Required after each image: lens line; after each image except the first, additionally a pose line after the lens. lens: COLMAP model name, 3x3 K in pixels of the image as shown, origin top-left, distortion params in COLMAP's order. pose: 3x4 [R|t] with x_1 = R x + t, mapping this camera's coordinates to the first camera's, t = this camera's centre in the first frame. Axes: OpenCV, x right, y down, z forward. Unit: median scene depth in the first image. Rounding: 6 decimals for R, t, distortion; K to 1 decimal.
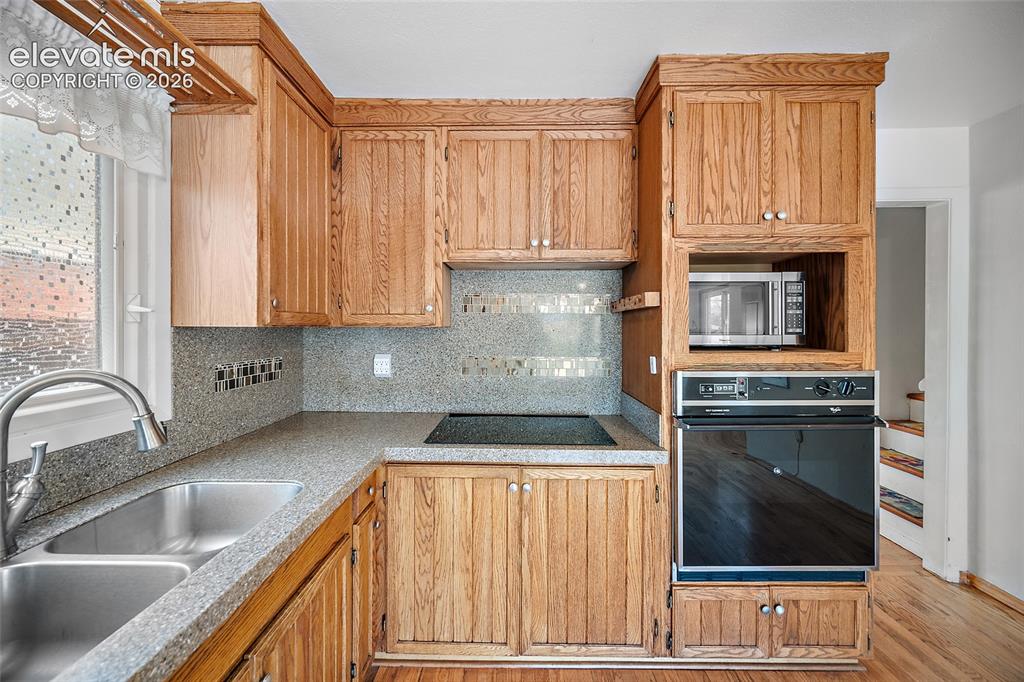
lens RADIAL K [[406.6, 0, 511.2], [0, 406.6, 328.9], [0, 0, 1]] dist [-0.001970, -0.000666]
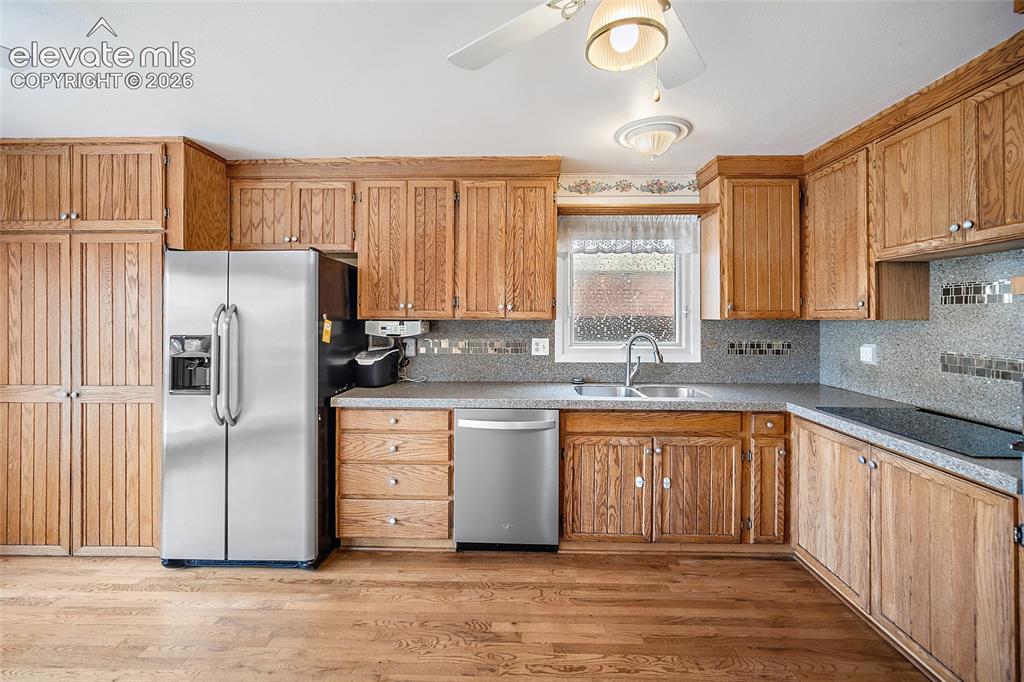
lens RADIAL K [[406.6, 0, 516.3], [0, 406.6, 317.8], [0, 0, 1]] dist [-0.001970, -0.000666]
pose [[-0.003148, -0.003891, -0.999987, 0.965867], [-0.007694, 0.999963, -0.003867, 0.000967], [0.999965, 0.007682, -0.003178, 0.023532]]
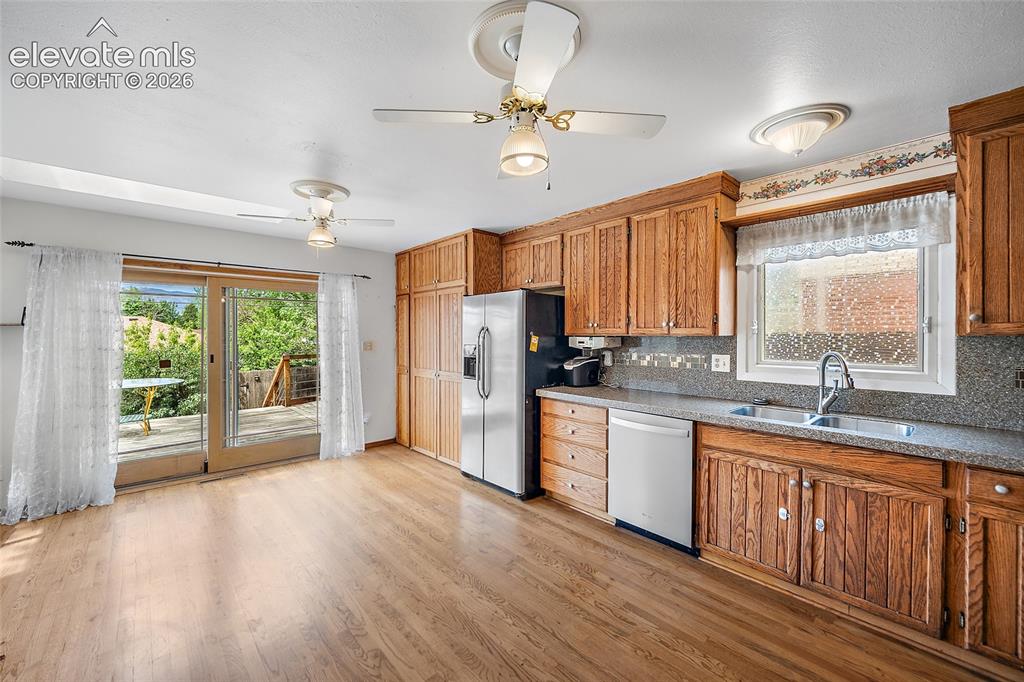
lens RADIAL K [[406.6, 0, 521.6], [0, 406.6, 338.8], [0, 0, 1]] dist [-0.001970, -0.000666]
pose [[-0.715760, 0.003199, -0.698339, 1.029326], [-0.006541, 0.999915, 0.011285, 0.000493], [0.698316, 0.012646, -0.715678, 0.697338]]
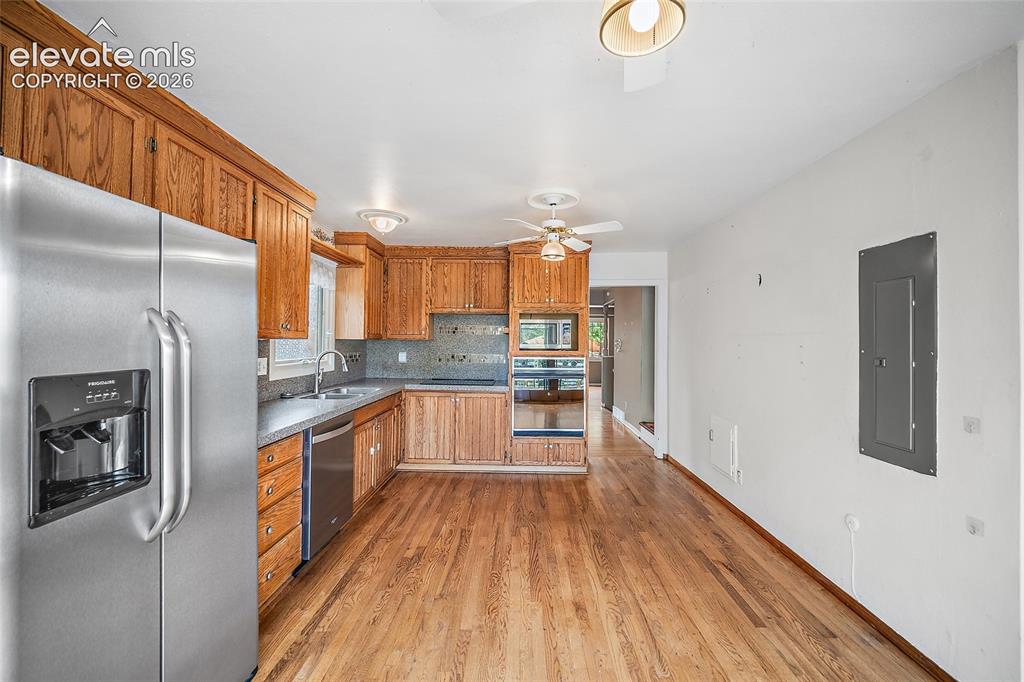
lens RADIAL K [[406.6, 0, 508.1], [0, 406.6, 335.7], [0, 0, 1]] dist [-0.001970, -0.000666]
pose [[0.999780, 0.009458, -0.018711, 0.351254], [-0.009808, 0.999777, -0.018727, 0.009945], [0.018529, 0.018906, 0.999650, -1.417771]]
